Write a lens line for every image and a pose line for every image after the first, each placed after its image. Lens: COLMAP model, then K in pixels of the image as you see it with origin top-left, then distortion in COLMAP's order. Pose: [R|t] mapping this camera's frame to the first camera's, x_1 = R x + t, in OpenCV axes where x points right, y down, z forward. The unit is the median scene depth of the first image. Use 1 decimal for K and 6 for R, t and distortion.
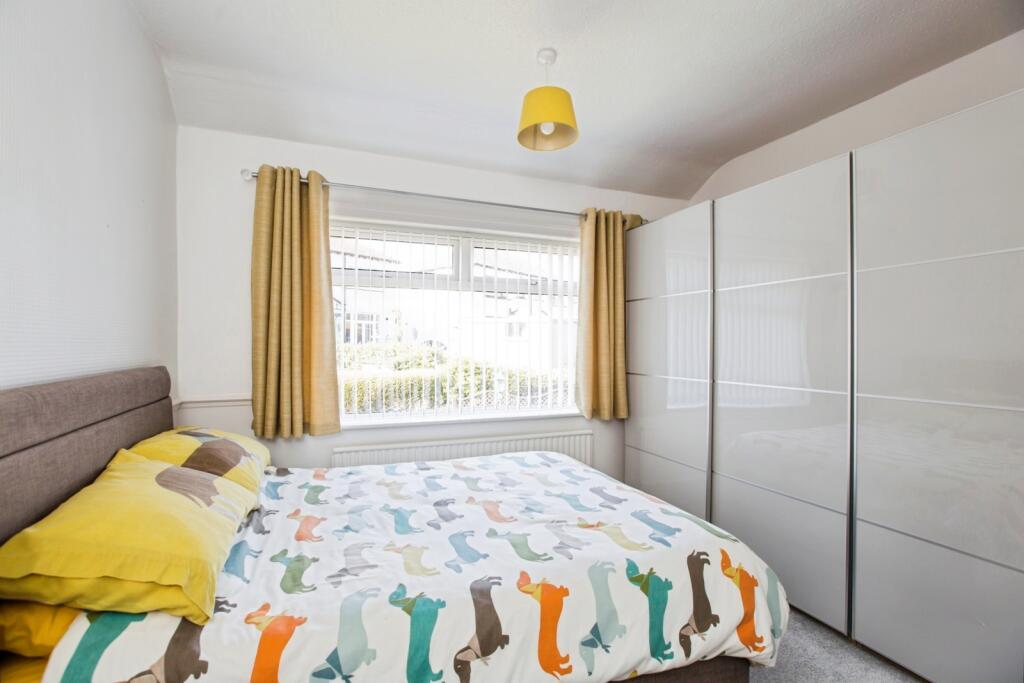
lens RADIAL K [[463.2, 0, 517.7], [0, 463.2, 354.5], [0, 0, 1]] dist [-0.036199, 0.000694]
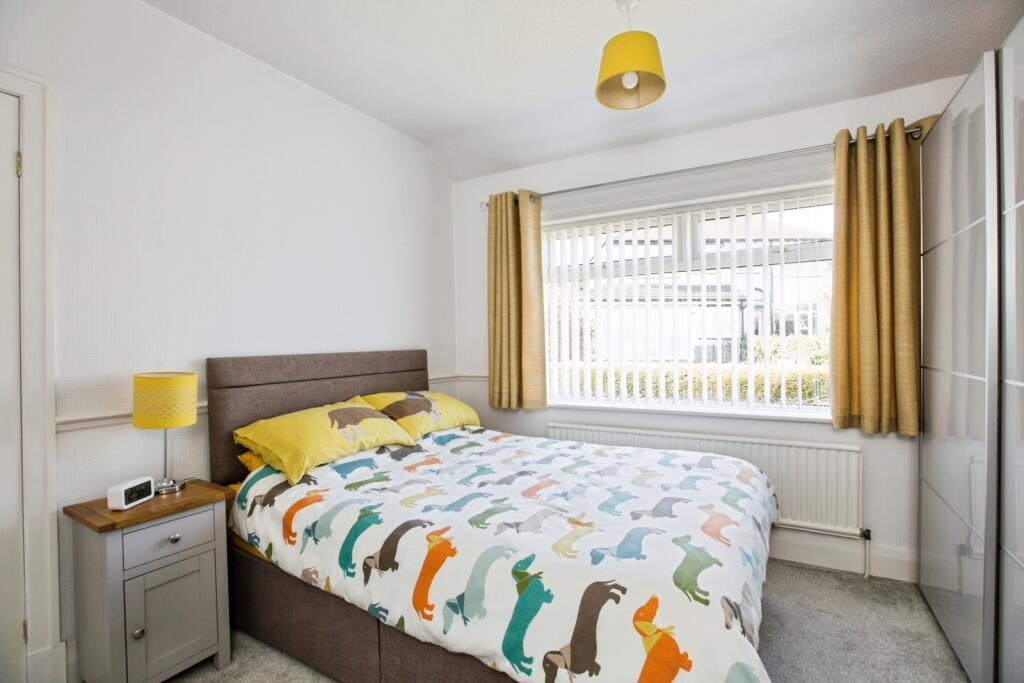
lens RADIAL K [[463.2, 0, 517.7], [0, 463.2, 354.5], [0, 0, 1]] dist [-0.036199, 0.000694]
pose [[0.608849, 0.000298, -0.793286, 0.756697], [0.007622, 0.999952, 0.006225, 0.032815], [0.793250, -0.009836, 0.608817, 0.336184]]
